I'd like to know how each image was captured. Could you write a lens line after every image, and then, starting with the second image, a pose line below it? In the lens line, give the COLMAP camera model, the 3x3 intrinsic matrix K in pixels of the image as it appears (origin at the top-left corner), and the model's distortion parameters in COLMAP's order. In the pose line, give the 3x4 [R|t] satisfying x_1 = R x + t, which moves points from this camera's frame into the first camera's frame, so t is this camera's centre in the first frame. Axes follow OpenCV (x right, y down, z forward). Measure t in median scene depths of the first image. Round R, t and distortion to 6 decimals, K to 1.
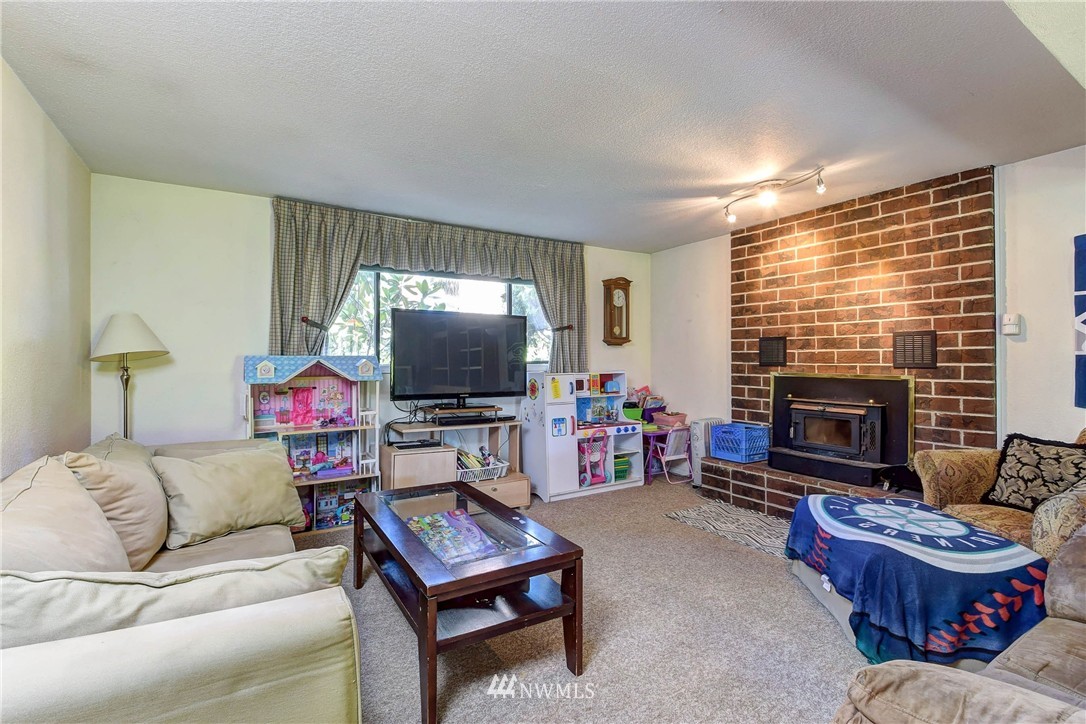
lens RADIAL K [[489.0, 0, 543.6], [0, 489.0, 360.1], [0, 0, 1]] dist [0.000189, -0.000215]
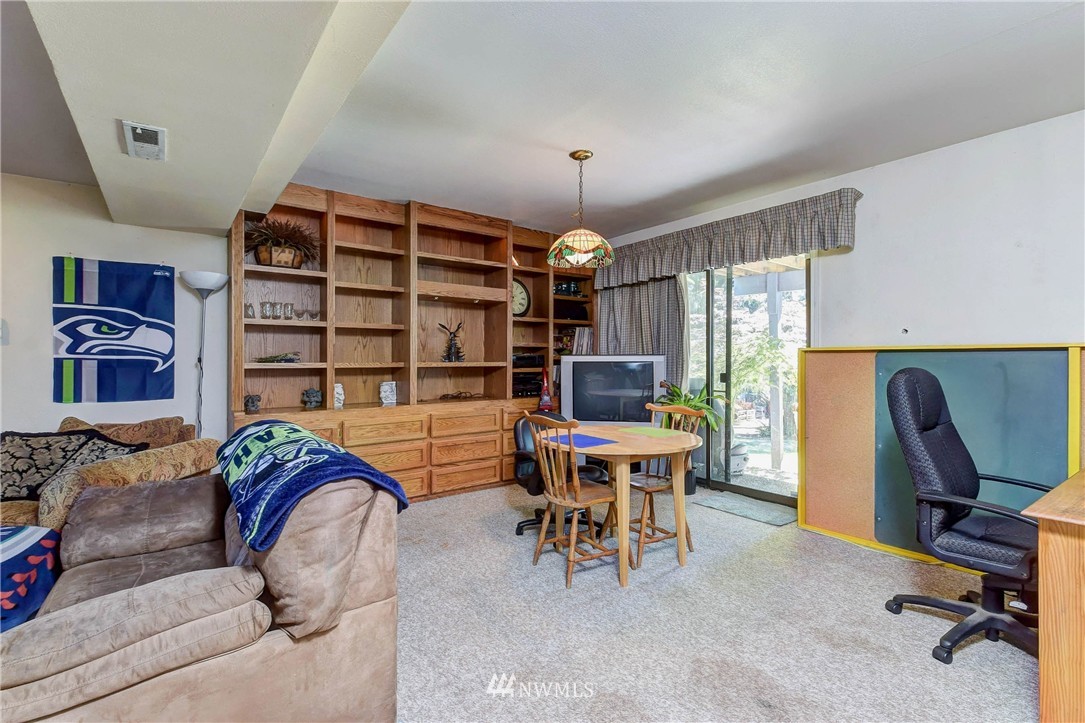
lens RADIAL K [[488.5, 0, 544.4], [0, 488.5, 360.5], [0, 0, 1]] dist [0.000189, -0.000215]
pose [[-0.105072, 0.003168, 0.994460, -0.229257], [0.000179, 0.999995, -0.003166, 0.000217], [-0.994465, -0.000154, -0.105072, -0.050181]]
